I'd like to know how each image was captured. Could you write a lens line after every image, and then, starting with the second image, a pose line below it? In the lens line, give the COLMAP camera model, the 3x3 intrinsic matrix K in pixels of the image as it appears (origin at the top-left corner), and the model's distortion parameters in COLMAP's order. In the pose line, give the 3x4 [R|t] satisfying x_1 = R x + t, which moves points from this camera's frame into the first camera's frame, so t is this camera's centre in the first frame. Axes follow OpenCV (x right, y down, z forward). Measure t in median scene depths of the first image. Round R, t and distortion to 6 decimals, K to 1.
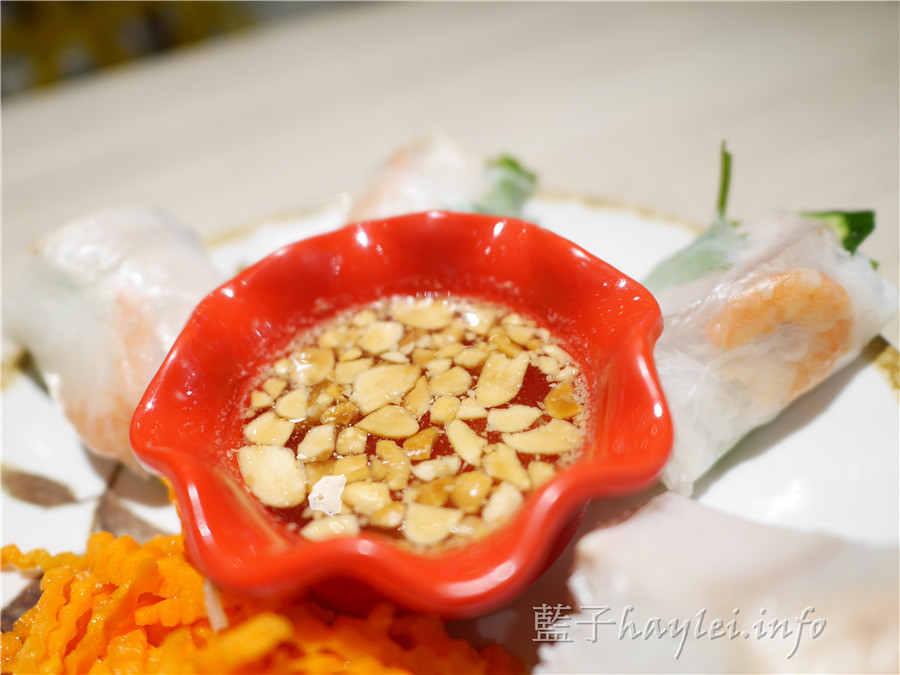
lens RADIAL K [[784.8, 0, 450.0], [0, 784.8, 337.5], [0, 0, 1]] dist [-0.074131, -0.003923]
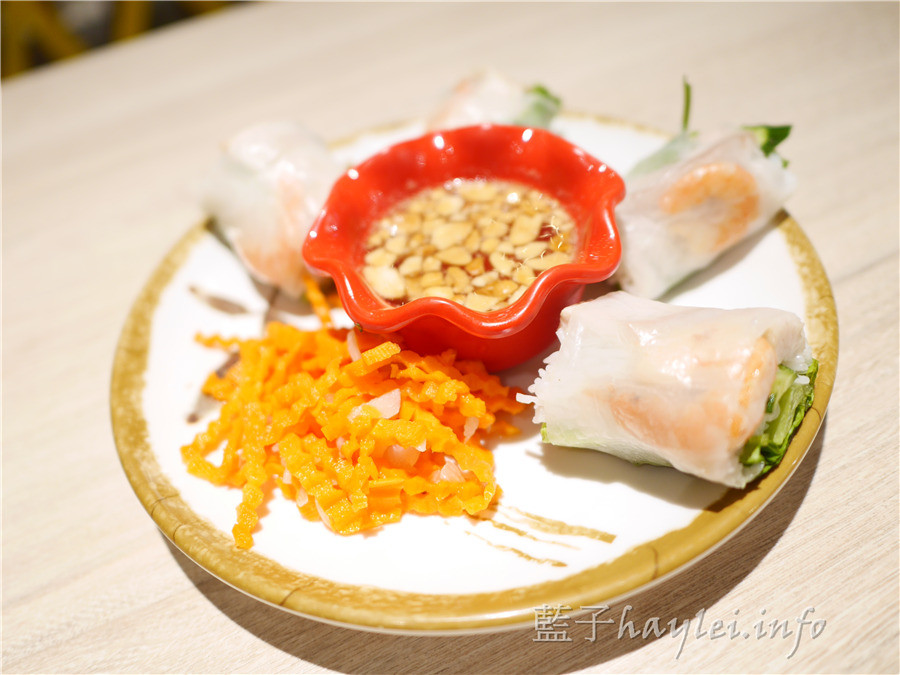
lens RADIAL K [[784.8, 0, 450.0], [0, 784.8, 337.5], [0, 0, 1]] dist [-0.074131, -0.003923]
pose [[0.997576, 0.021135, -0.066291, 0.021606], [-0.014820, 0.995429, 0.094345, 0.118547], [0.067982, -0.093134, 0.993330, -0.589348]]
